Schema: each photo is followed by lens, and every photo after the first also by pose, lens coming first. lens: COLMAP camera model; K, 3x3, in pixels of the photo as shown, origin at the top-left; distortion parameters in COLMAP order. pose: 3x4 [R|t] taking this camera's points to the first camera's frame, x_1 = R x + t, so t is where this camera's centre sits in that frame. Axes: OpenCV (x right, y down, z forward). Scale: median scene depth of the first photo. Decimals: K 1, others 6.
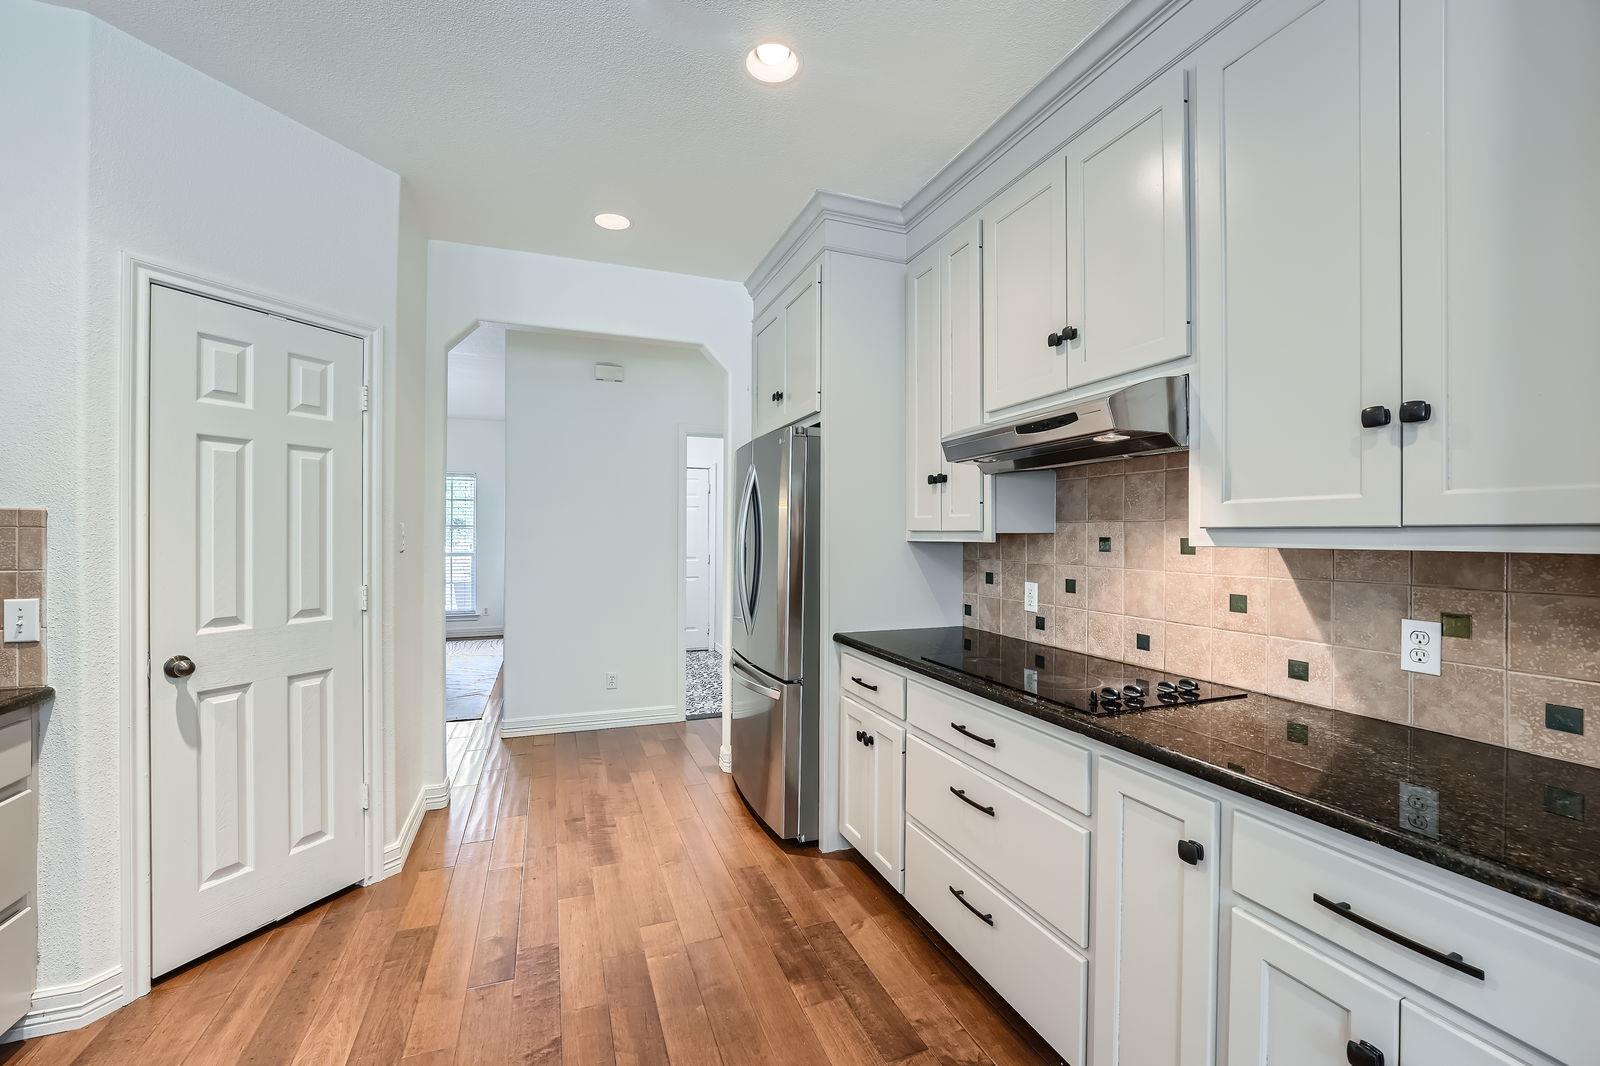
lens RADIAL K [[647.5, 0, 796.1], [0, 647.5, 534.1], [0, 0, 1]] dist [-0.030635, 0.008940]
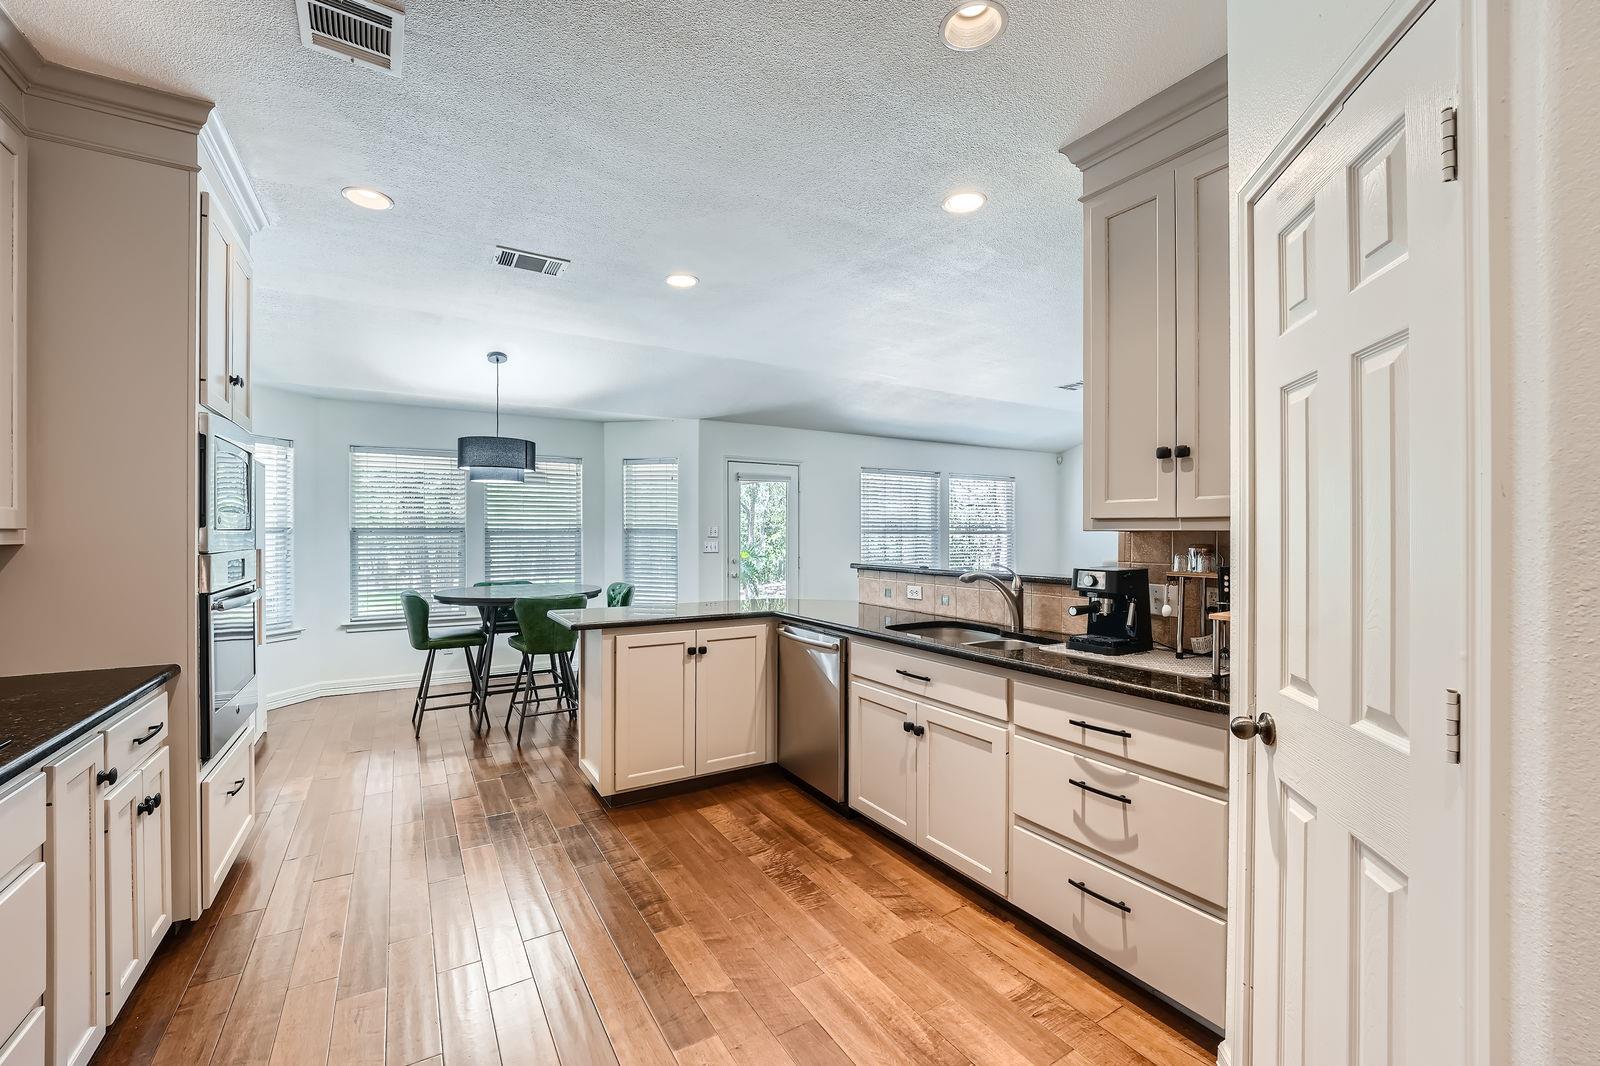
lens RADIAL K [[653.6, 0, 800.0], [0, 653.6, 533.0], [0, 0, 1]] dist [-0.016982, 0.000249]
pose [[-0.982377, -0.003766, -0.186875, -0.273657], [-0.003204, 0.999989, -0.003308, -0.002356], [0.186885, -0.002651, -0.982378, 1.307055]]
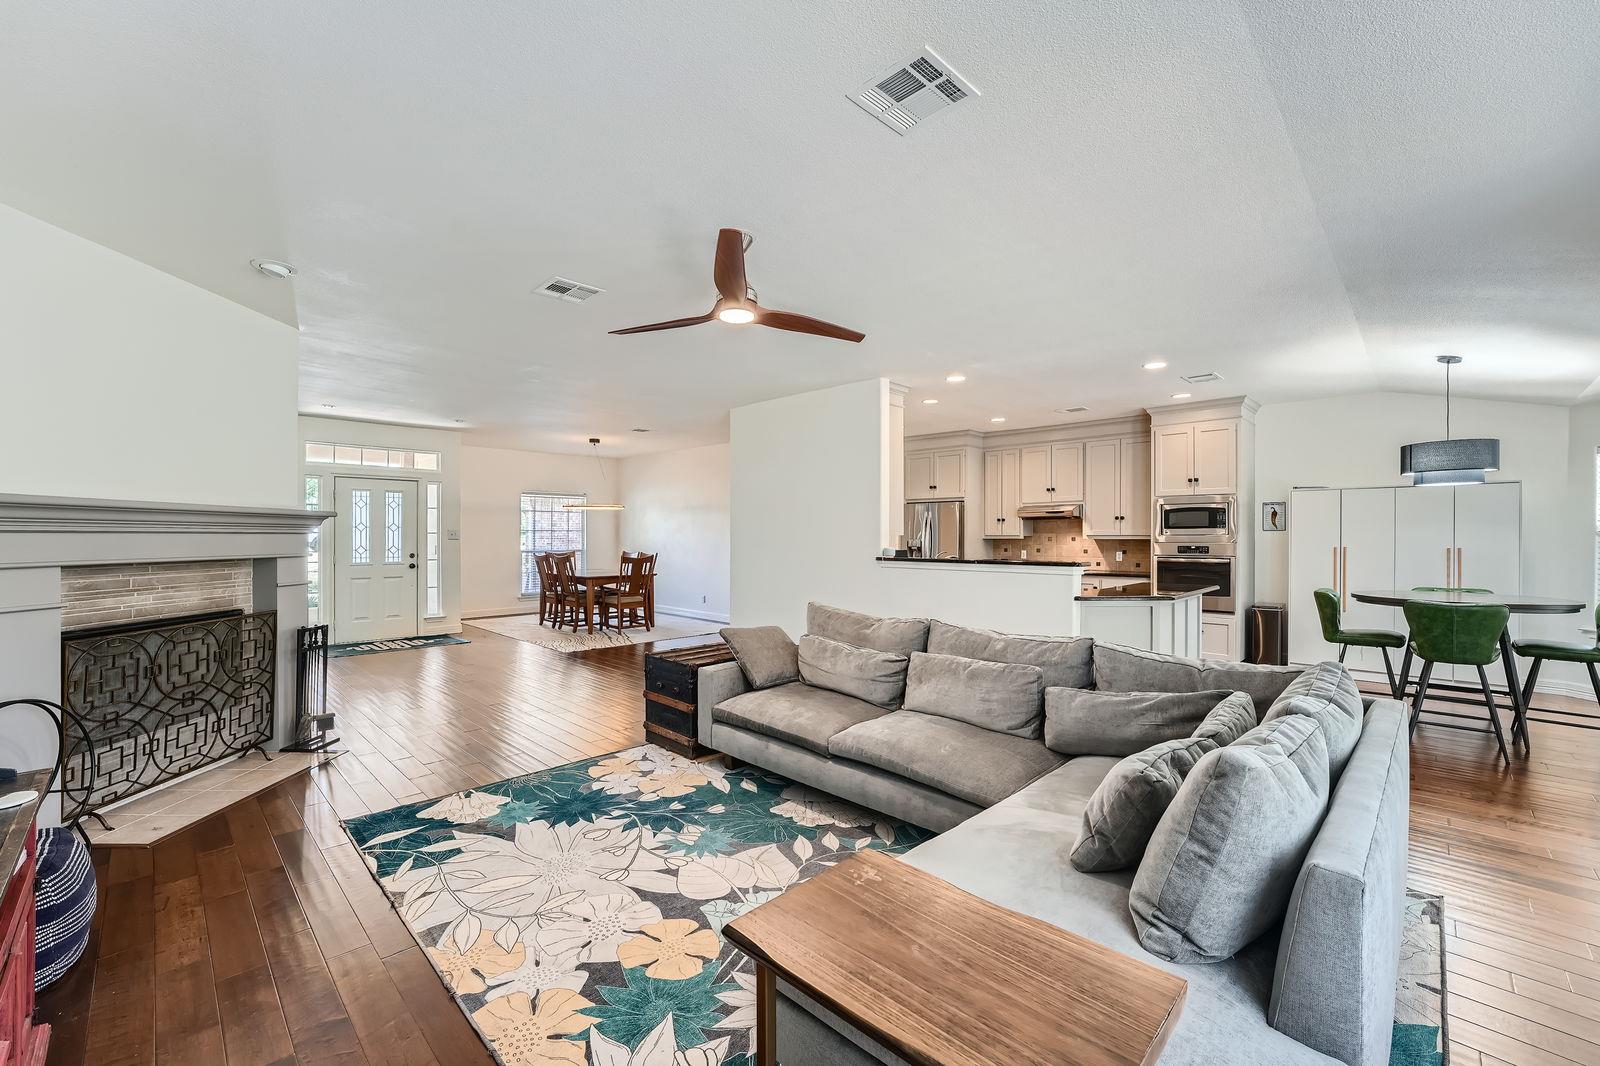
lens RADIAL K [[653.6, 0, 800.0], [0, 653.6, 533.0], [0, 0, 1]] dist [-0.016982, 0.000249]
pose [[0.908036, -0.001128, 0.418891, -2.375896], [0.002286, 0.999995, -0.002262, -0.013971], [-0.418886, 0.003012, 0.908034, -1.814270]]
